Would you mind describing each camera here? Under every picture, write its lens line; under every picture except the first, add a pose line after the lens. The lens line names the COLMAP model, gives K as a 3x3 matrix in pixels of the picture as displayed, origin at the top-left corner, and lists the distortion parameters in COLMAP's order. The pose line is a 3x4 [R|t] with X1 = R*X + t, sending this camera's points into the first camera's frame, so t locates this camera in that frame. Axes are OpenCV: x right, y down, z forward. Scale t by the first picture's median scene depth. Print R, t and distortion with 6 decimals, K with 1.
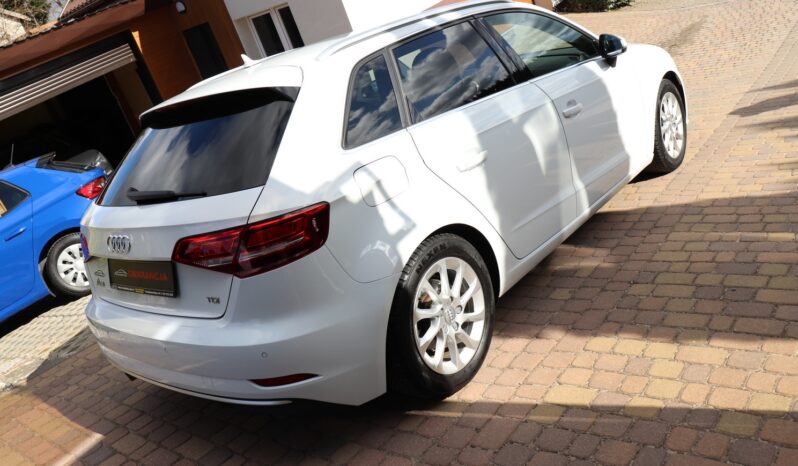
lens RADIAL K [[672.3, 0, 399.0], [0, 672.3, 233.0], [0, 0, 1]] dist [-0.172679, 0.179554]
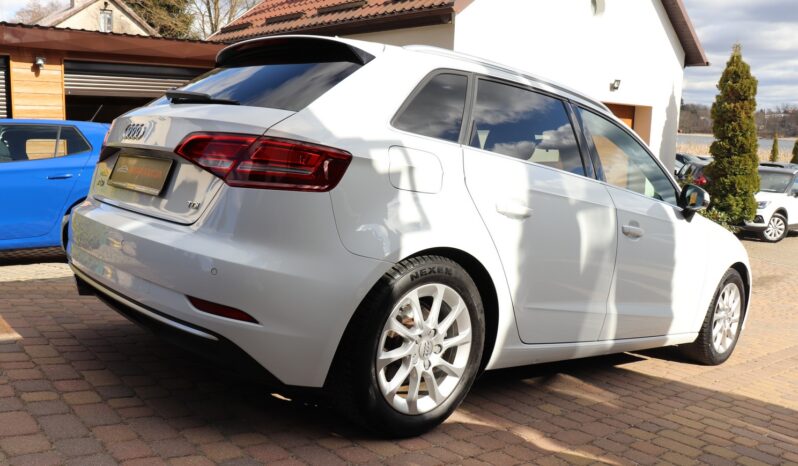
lens RADIAL K [[672.3, 0, 399.0], [0, 672.3, 233.0], [0, 0, 1]] dist [-0.172679, 0.179554]
pose [[0.915526, 0.385687, -0.114269, 0.080142], [-0.401765, 0.890797, -0.212284, 0.176212], [0.019915, 0.240261, 0.970504, 0.105761]]
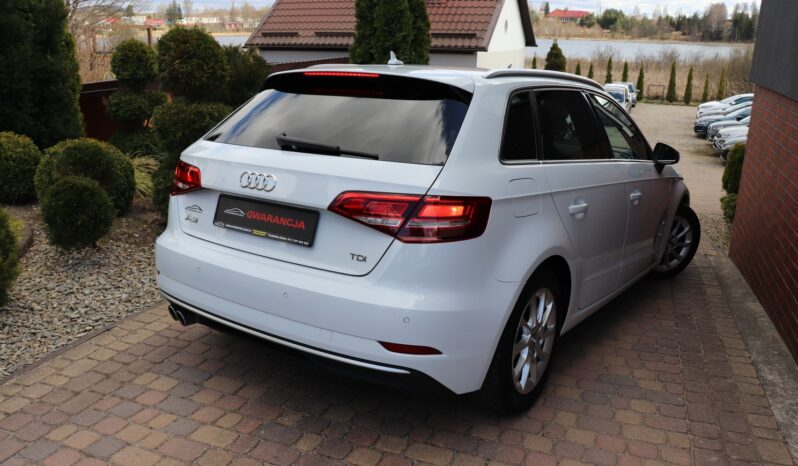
lens RADIAL K [[672.3, 0, 399.0], [0, 672.3, 233.0], [0, 0, 1]] dist [-0.172679, 0.179554]
pose [[0.947697, 0.281698, 0.150053, -0.316801], [-0.262744, 0.955473, -0.134303, 0.153594], [-0.181204, 0.087853, 0.979514, -0.022764]]
